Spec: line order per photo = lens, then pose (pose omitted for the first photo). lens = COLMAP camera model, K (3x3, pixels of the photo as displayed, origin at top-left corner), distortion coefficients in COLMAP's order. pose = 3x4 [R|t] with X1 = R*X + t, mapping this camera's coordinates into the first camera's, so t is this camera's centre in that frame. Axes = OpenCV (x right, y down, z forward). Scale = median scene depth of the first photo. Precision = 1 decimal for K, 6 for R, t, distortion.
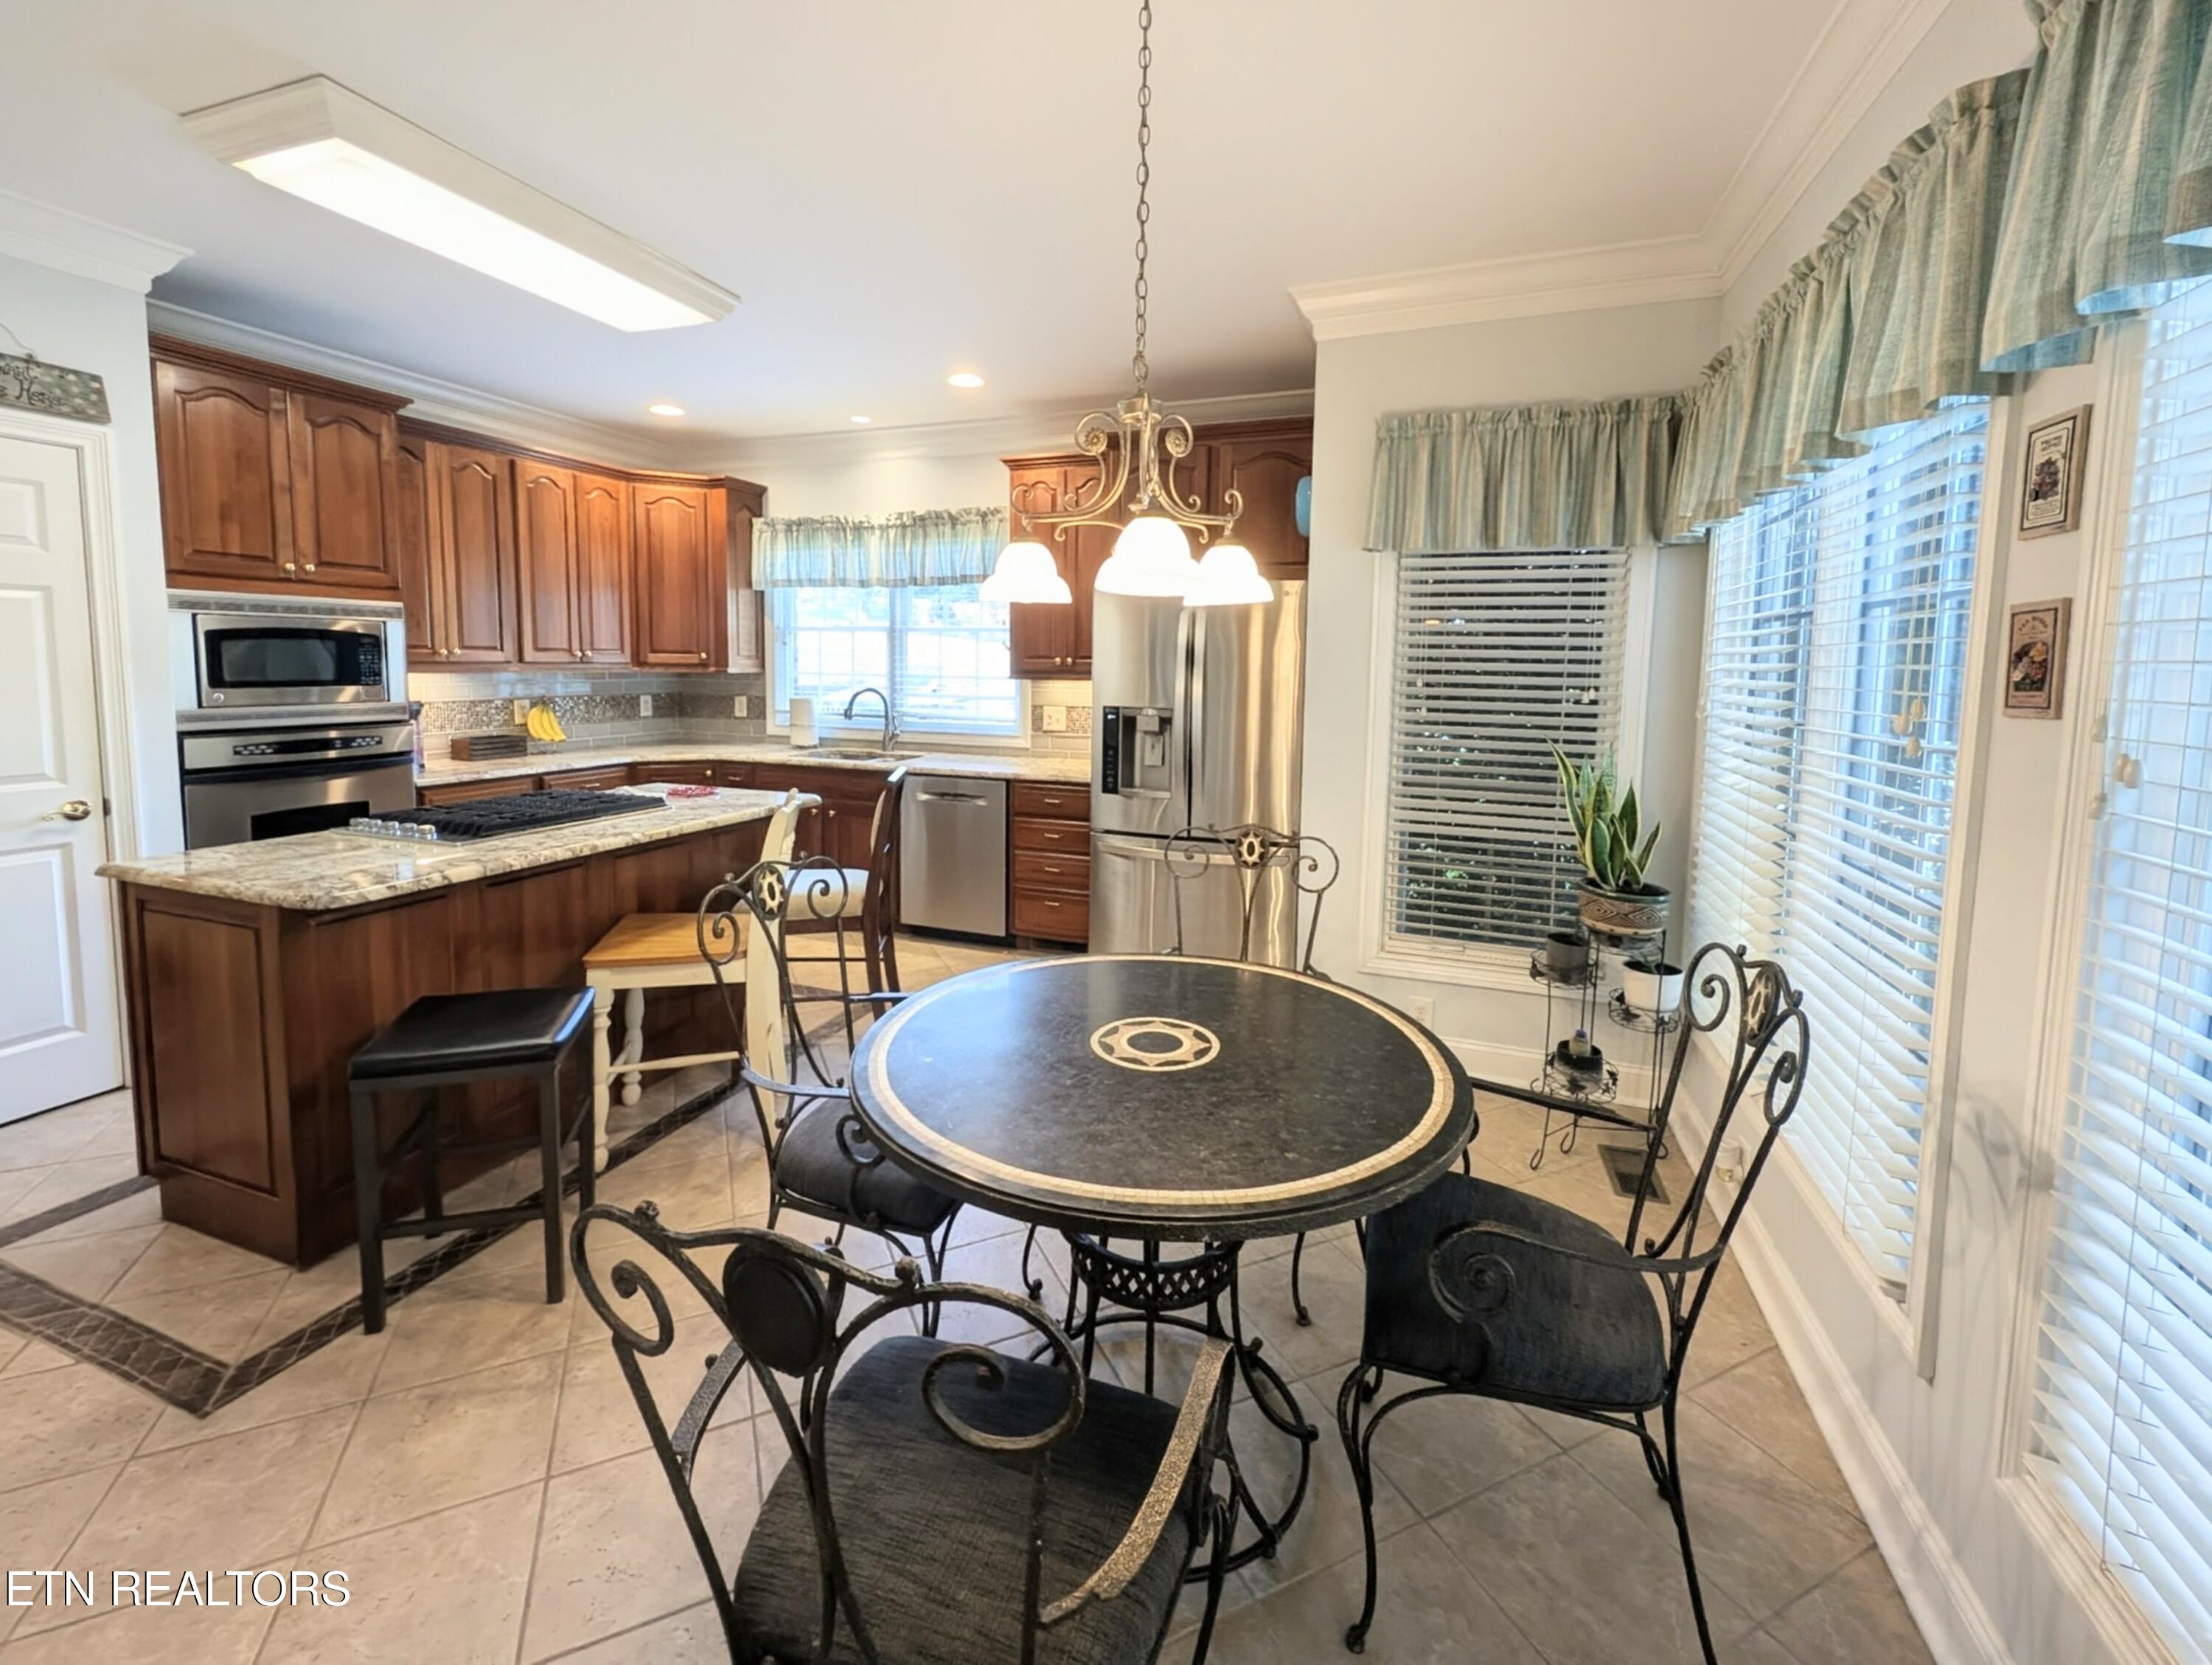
lens RADIAL K [[901.2, 0, 1128.6], [0, 901.2, 739.2], [0, 0, 1]] dist [-0.015630, 0.000167]
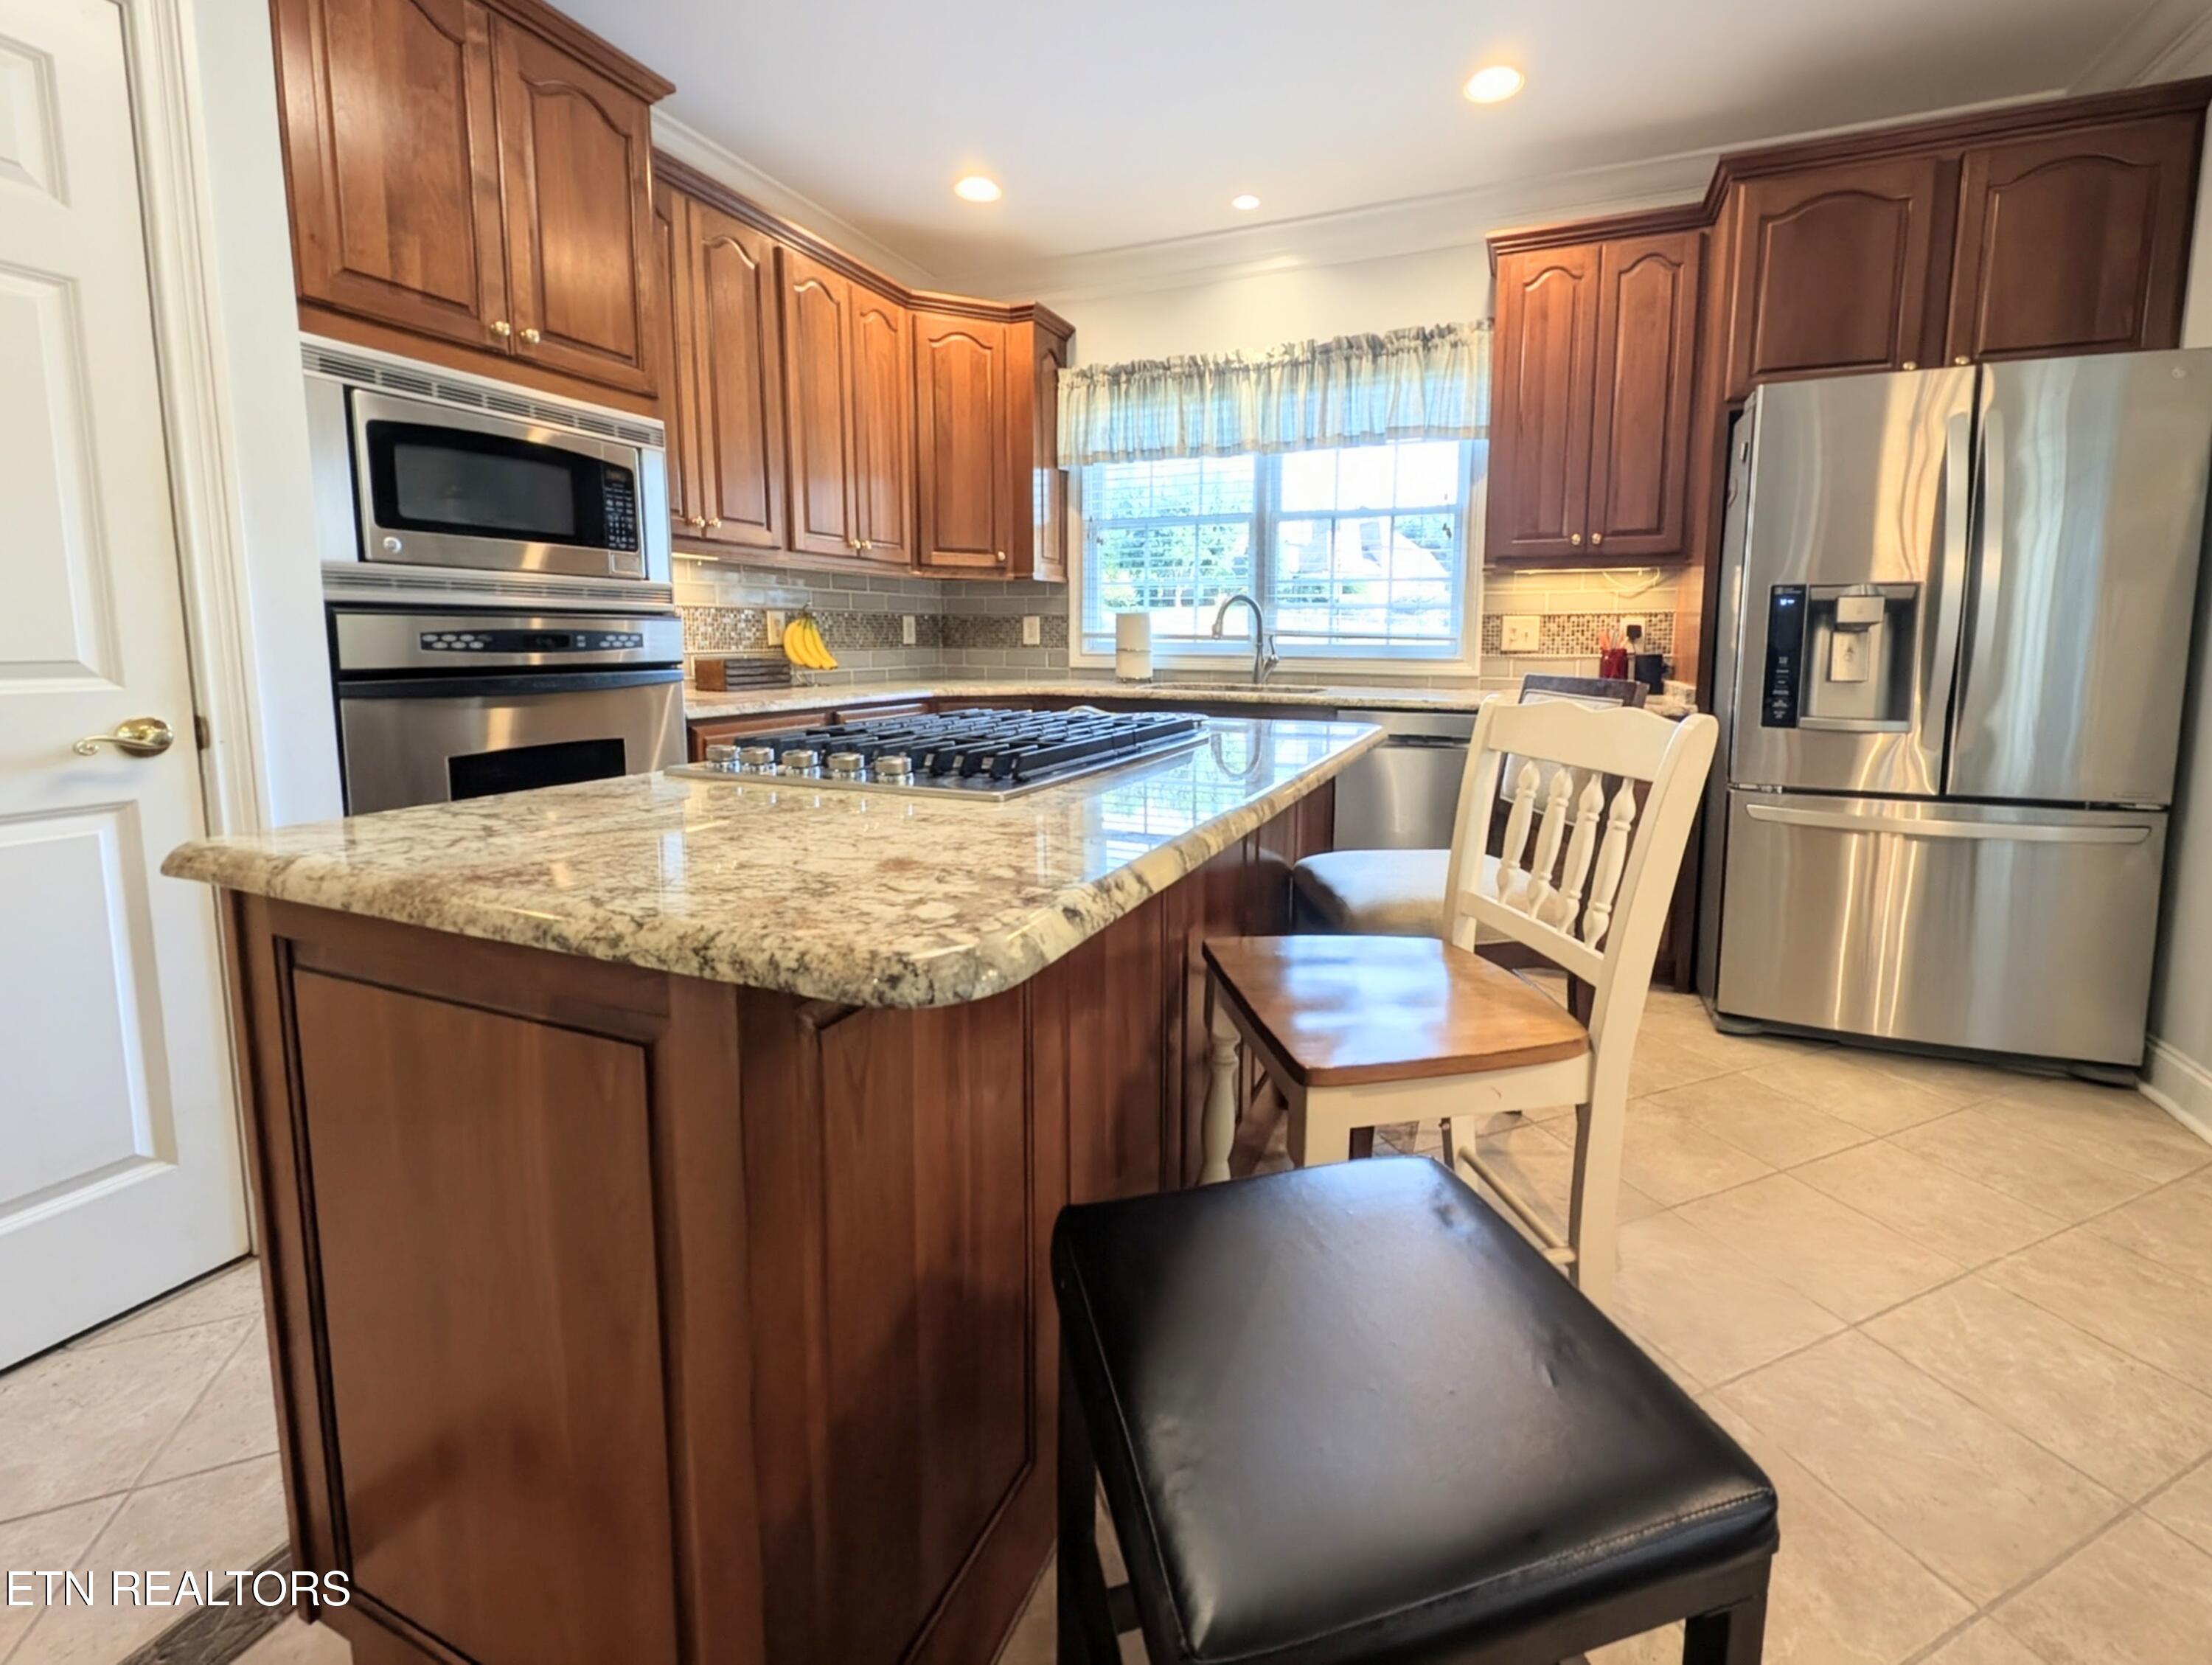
lens RADIAL K [[905.5, 0, 1174.3], [0, 905.5, 741.6], [0, 0, 1]] dist [0.003339, -0.004878]
pose [[0.999034, -0.003143, -0.043841, -0.350059], [0.004452, 0.999547, 0.029779, 0.042892], [0.043728, -0.029945, 0.998595, 0.307489]]
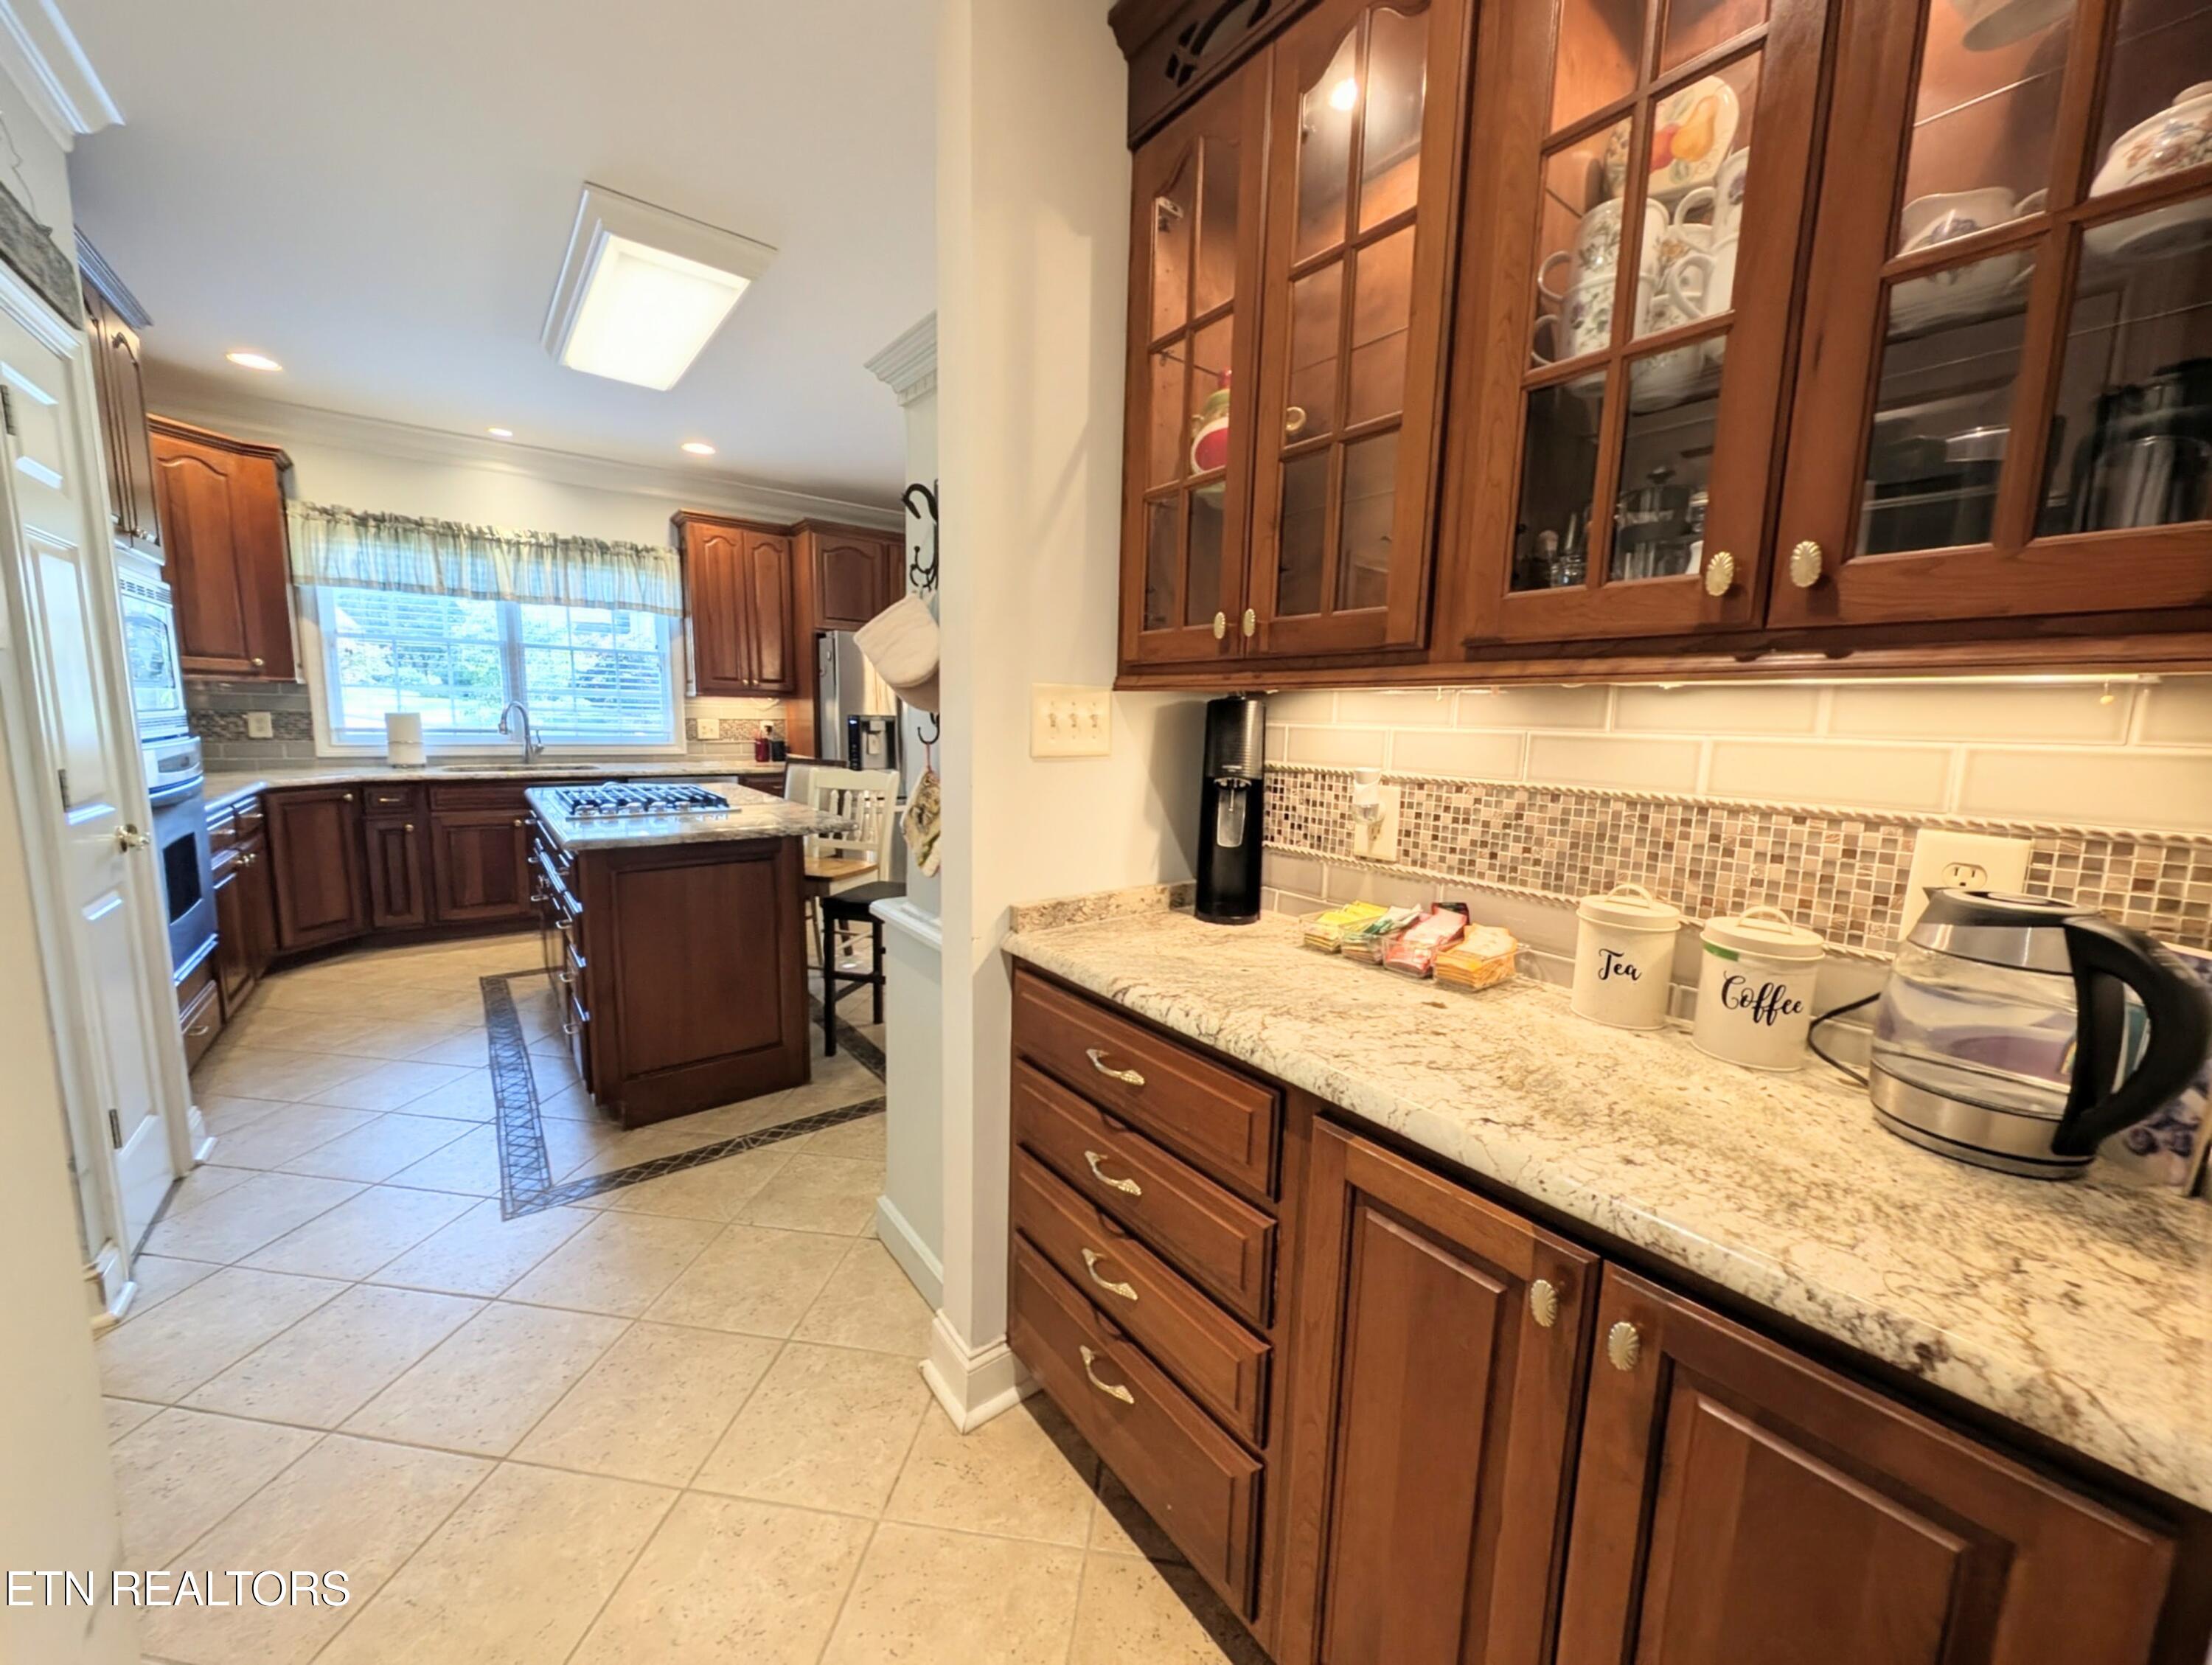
lens RADIAL K [[801.3, 0, 1113.1], [0, 801.3, 843.6], [0, 0, 1]] dist [-0.023116, -0.000257]
pose [[0.529238, -0.132243, 0.838104, -0.790373], [0.049773, 0.990917, 0.124925, 0.026285], [-0.847012, -0.024400, 0.531013, -0.060167]]
